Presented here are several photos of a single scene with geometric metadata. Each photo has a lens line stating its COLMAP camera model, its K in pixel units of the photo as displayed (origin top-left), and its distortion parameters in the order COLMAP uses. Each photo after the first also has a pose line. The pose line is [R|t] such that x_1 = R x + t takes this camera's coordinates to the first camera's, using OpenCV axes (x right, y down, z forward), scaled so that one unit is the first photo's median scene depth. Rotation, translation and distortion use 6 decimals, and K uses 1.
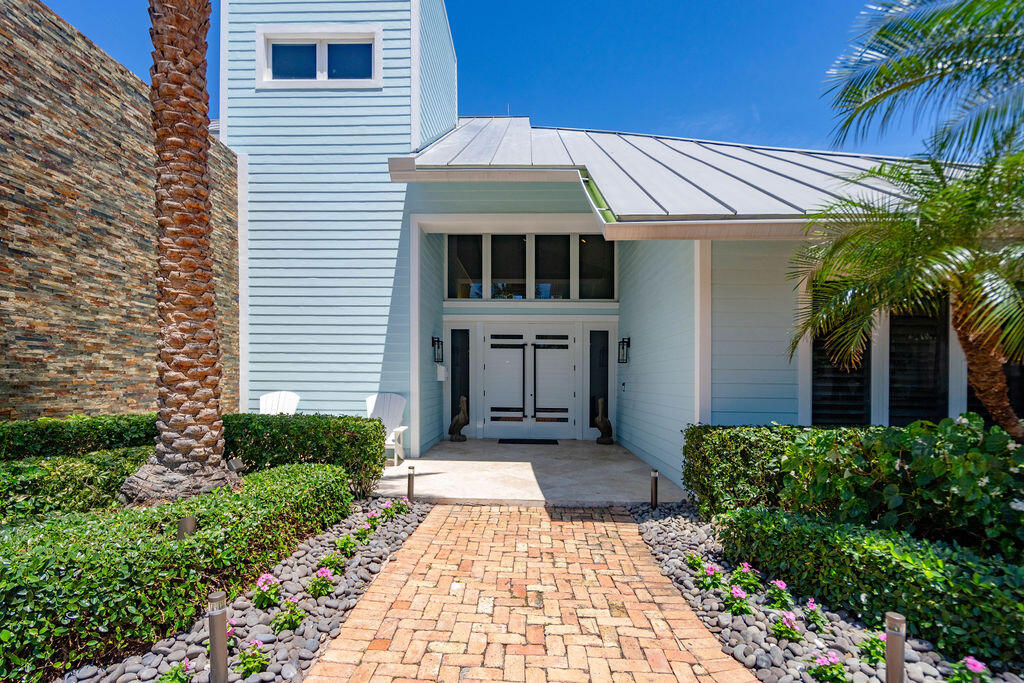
lens RADIAL K [[470.9, 0, 520.1], [0, 470.9, 379.6], [0, 0, 1]] dist [0.004793, 0.001318]
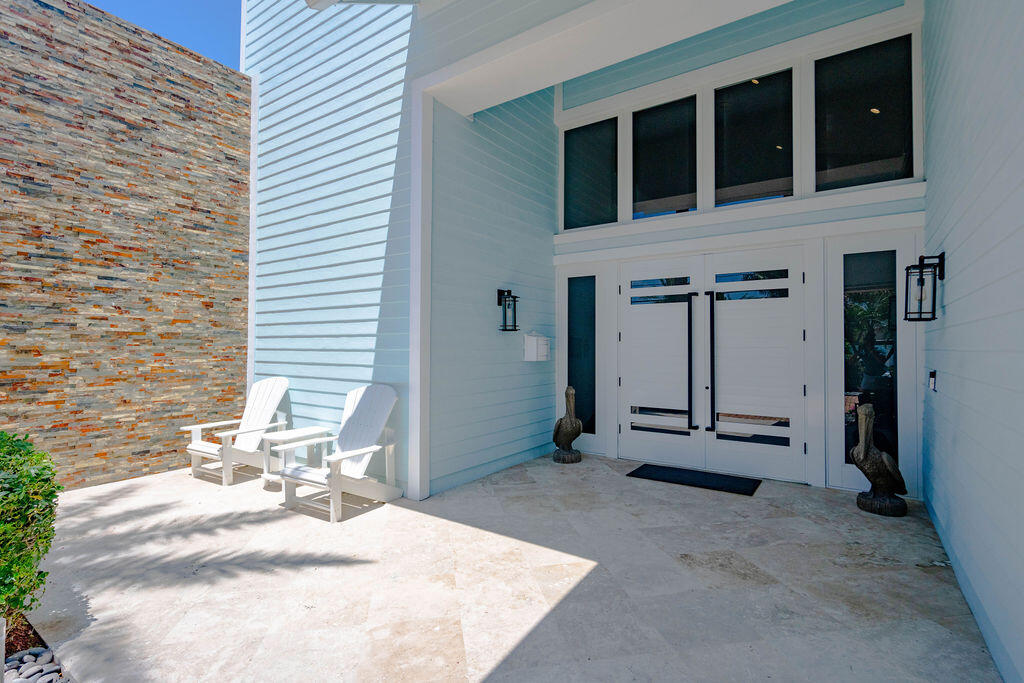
lens RADIAL K [[470.9, 0, 505.3], [0, 470.9, 341.7], [0, 0, 1]] dist [0.004793, 0.001318]
pose [[0.815452, -0.012464, -0.578691, 0.150428], [0.003357, 0.999853, -0.016805, -0.011556], [0.578815, 0.011761, 0.815374, 0.442625]]
